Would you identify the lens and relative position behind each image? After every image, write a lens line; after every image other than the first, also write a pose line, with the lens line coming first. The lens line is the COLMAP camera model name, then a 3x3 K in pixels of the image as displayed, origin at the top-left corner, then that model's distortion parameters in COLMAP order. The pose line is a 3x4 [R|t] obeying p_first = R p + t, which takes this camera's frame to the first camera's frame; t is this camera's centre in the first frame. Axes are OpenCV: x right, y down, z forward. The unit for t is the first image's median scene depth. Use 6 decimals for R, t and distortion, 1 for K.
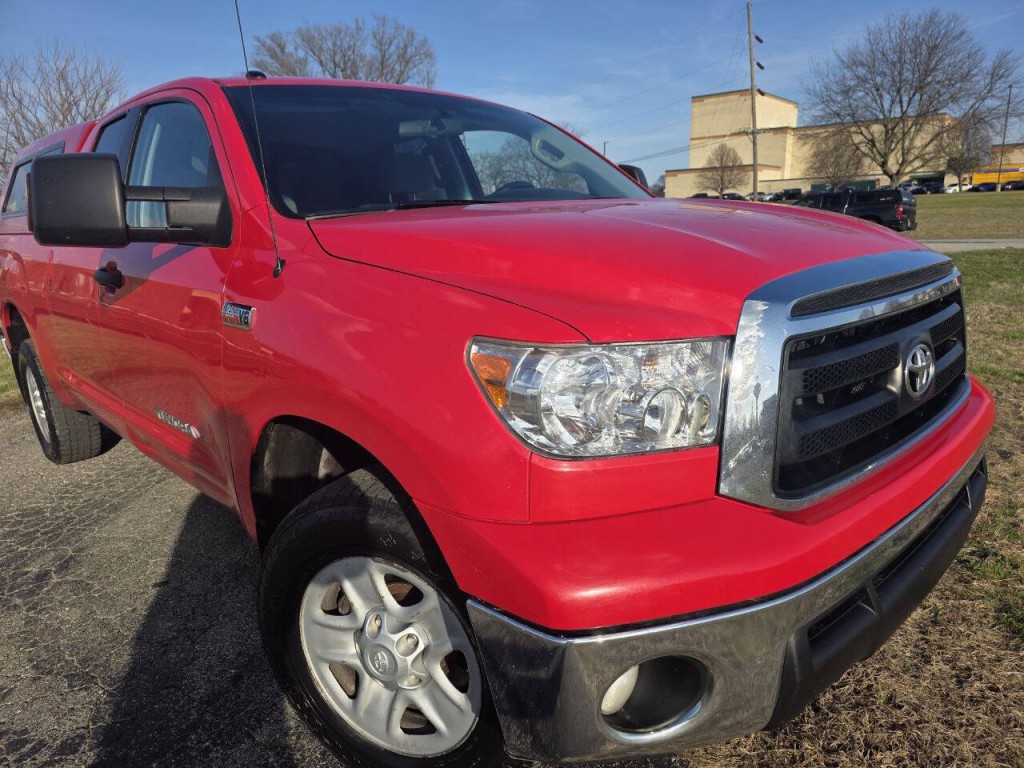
lens RADIAL K [[697.6, 0, 517.5], [0, 697.6, 385.9], [0, 0, 1]] dist [0.046409, -0.039056]
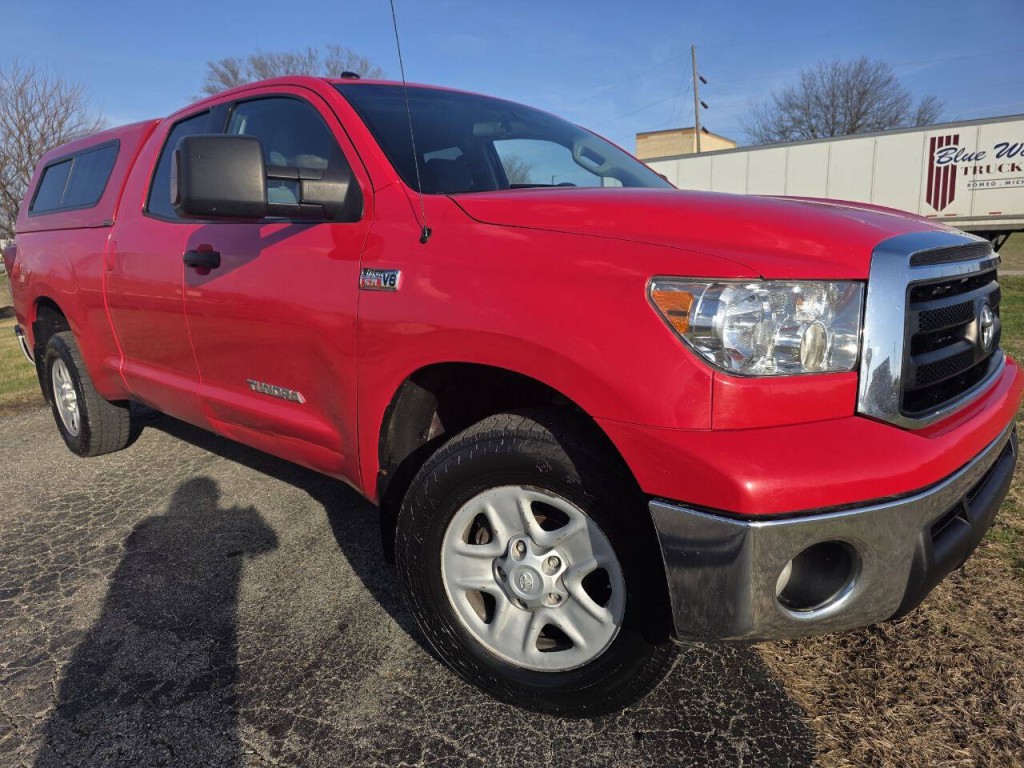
lens RADIAL K [[697.6, 0, 502.9], [0, 697.6, 380.6], [0, 0, 1]] dist [0.046409, -0.039056]
pose [[0.998348, 0.006729, 0.057059, -0.239525], [-0.004045, 0.998885, -0.047031, 0.101182], [-0.057312, 0.046722, 0.997262, -0.098086]]
